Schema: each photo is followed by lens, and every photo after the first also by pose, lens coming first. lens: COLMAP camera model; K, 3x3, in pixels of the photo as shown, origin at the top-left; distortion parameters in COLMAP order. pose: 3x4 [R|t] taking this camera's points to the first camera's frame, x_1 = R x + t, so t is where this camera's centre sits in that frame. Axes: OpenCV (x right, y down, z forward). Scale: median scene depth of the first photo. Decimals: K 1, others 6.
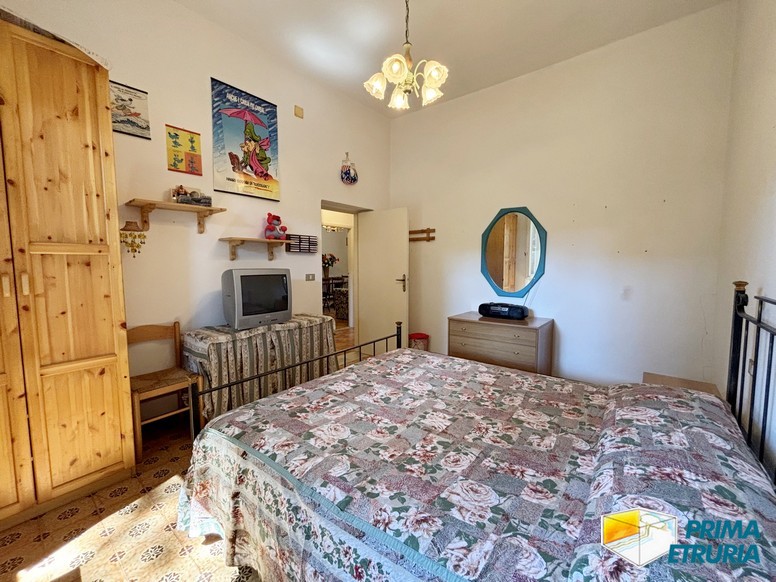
lens RADIAL K [[324.1, 0, 393.1], [0, 324.1, 288.9], [0, 0, 1]] dist [0.000881, 0.000058]
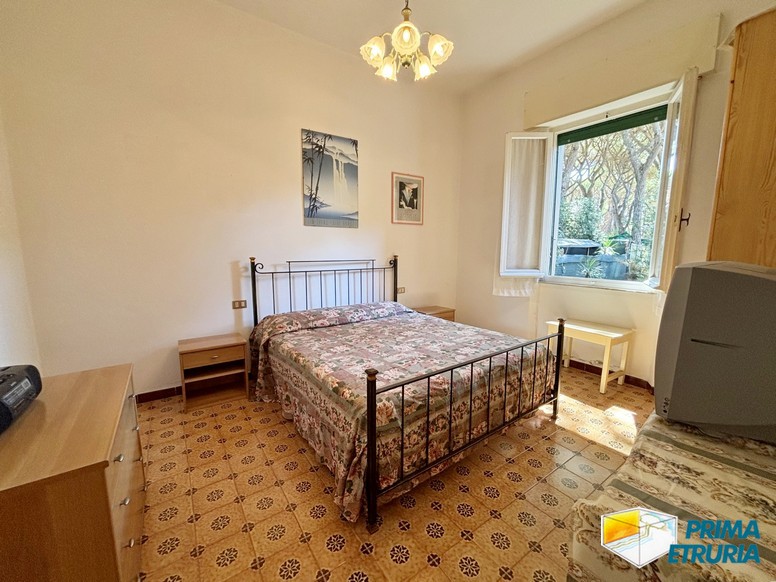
lens RADIAL K [[324.1, 0, 393.1], [0, 324.1, 288.9], [0, 0, 1]] dist [0.000881, 0.000058]
pose [[-0.960680, -0.037903, 0.275059, -0.211410], [0.020457, 0.978284, 0.206258, -0.173241], [-0.276903, 0.203775, -0.939042, 2.108332]]
